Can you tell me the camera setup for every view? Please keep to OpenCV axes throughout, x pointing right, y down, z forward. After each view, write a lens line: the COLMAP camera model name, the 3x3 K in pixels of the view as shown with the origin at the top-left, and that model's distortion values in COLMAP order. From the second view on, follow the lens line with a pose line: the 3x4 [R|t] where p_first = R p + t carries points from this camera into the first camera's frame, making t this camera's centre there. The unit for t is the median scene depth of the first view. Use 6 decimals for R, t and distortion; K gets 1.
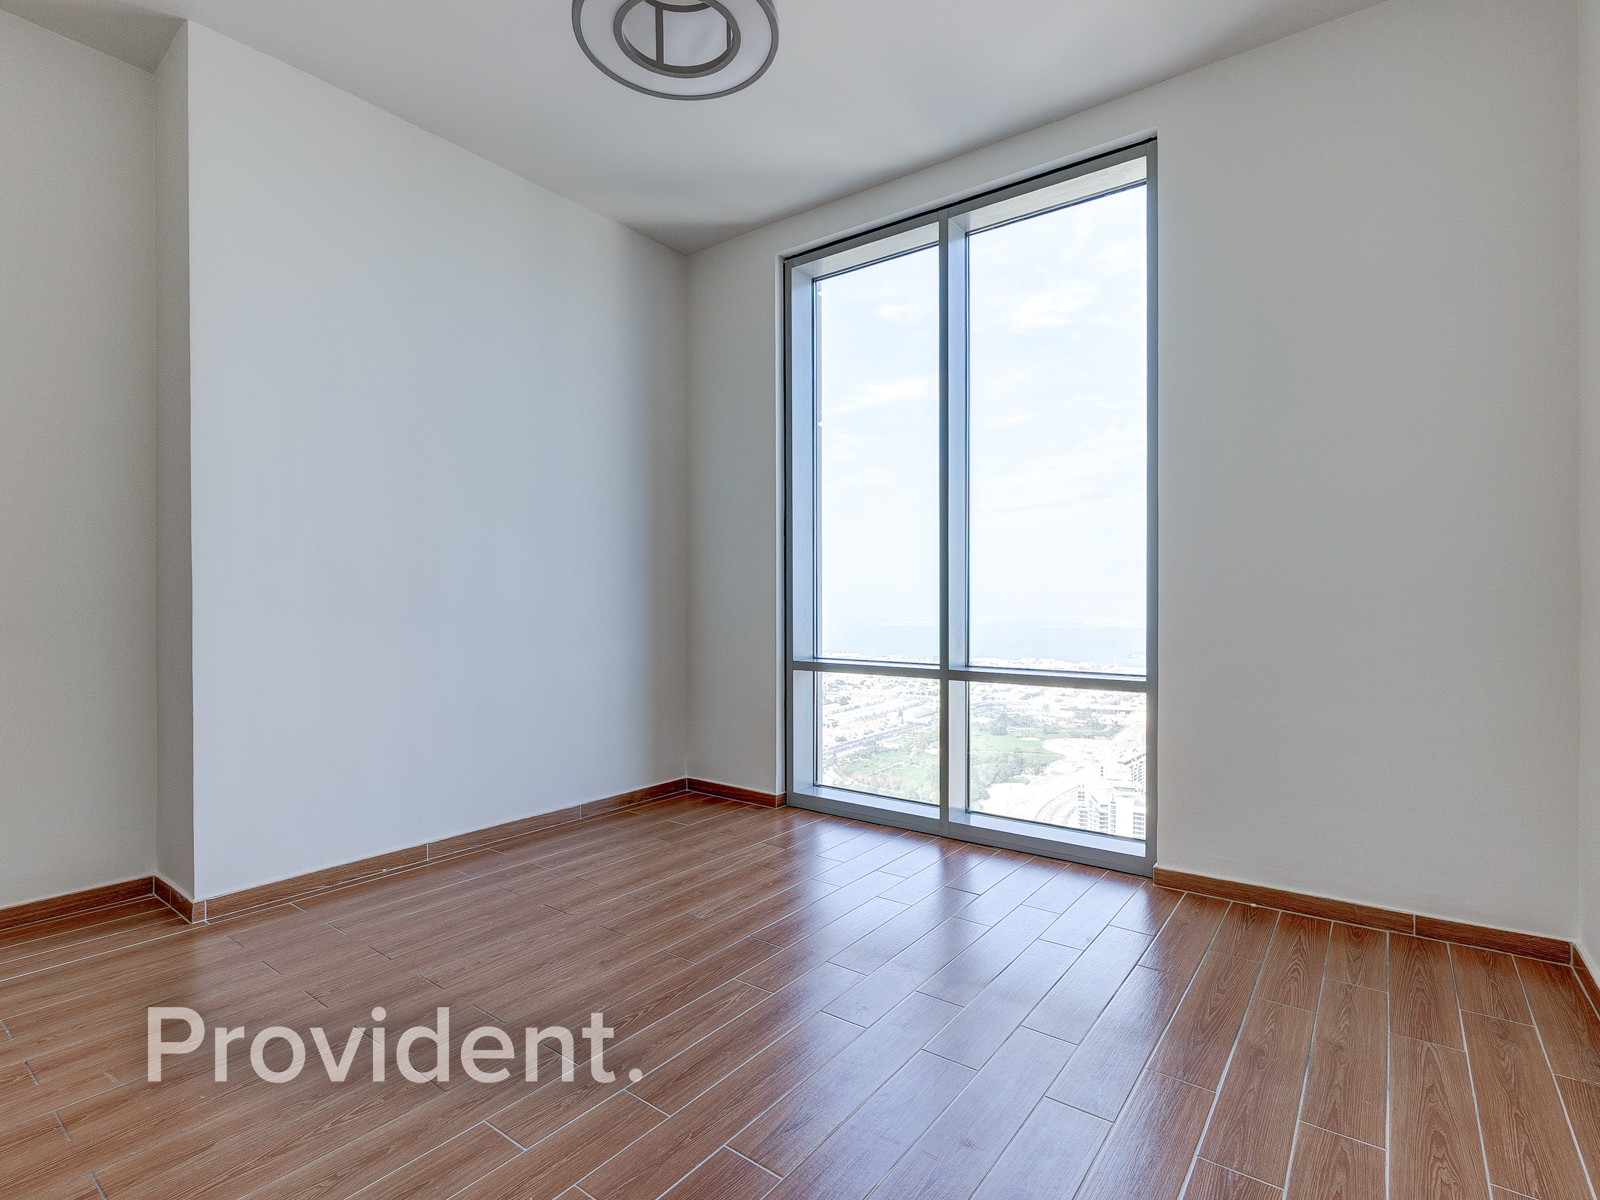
lens RADIAL K [[788.0, 0, 784.6], [0, 788.0, 608.2], [0, 0, 1]] dist [-0.008353, 0.004011]
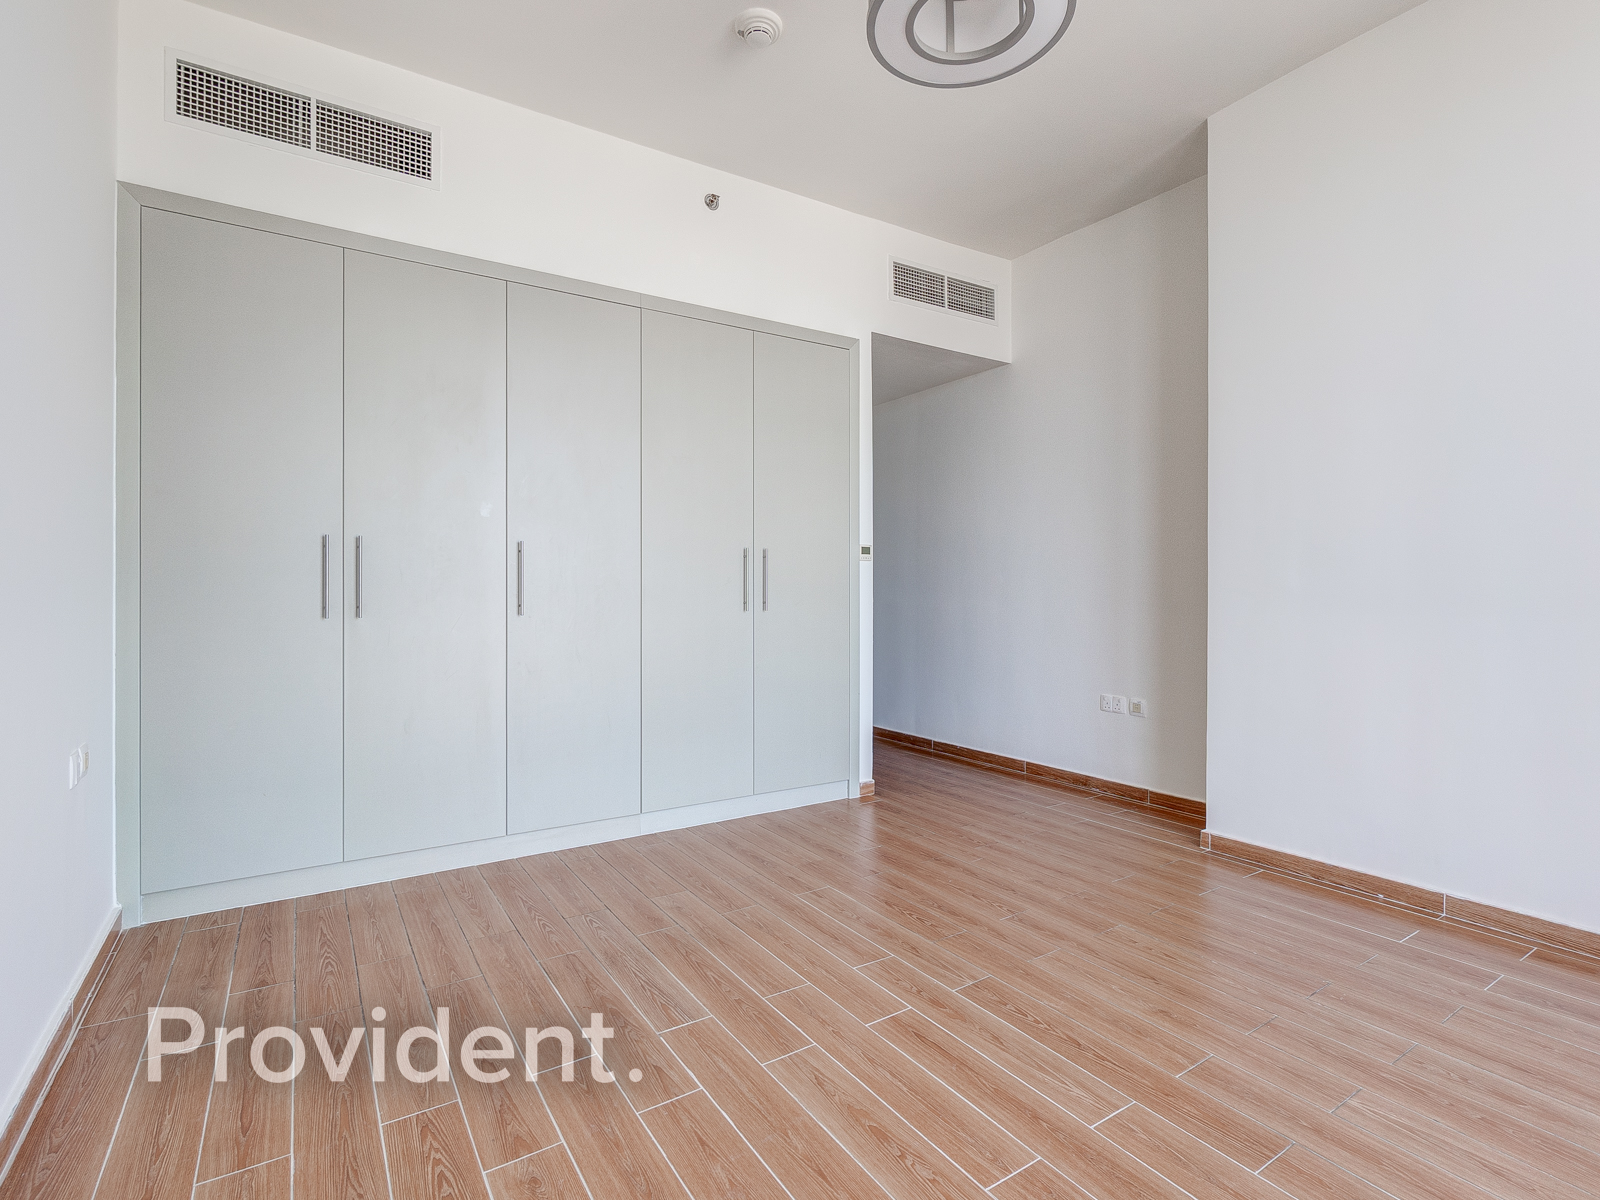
lens RADIAL K [[788.0, 0, 802.6], [0, 788.0, 593.3], [0, 0, 1]] dist [-0.008353, 0.004011]
pose [[-0.330636, 0.006968, -0.943732, 0.515696], [-0.004709, 0.999948, 0.009033, -0.008011], [0.943746, 0.007430, -0.330586, 0.666588]]
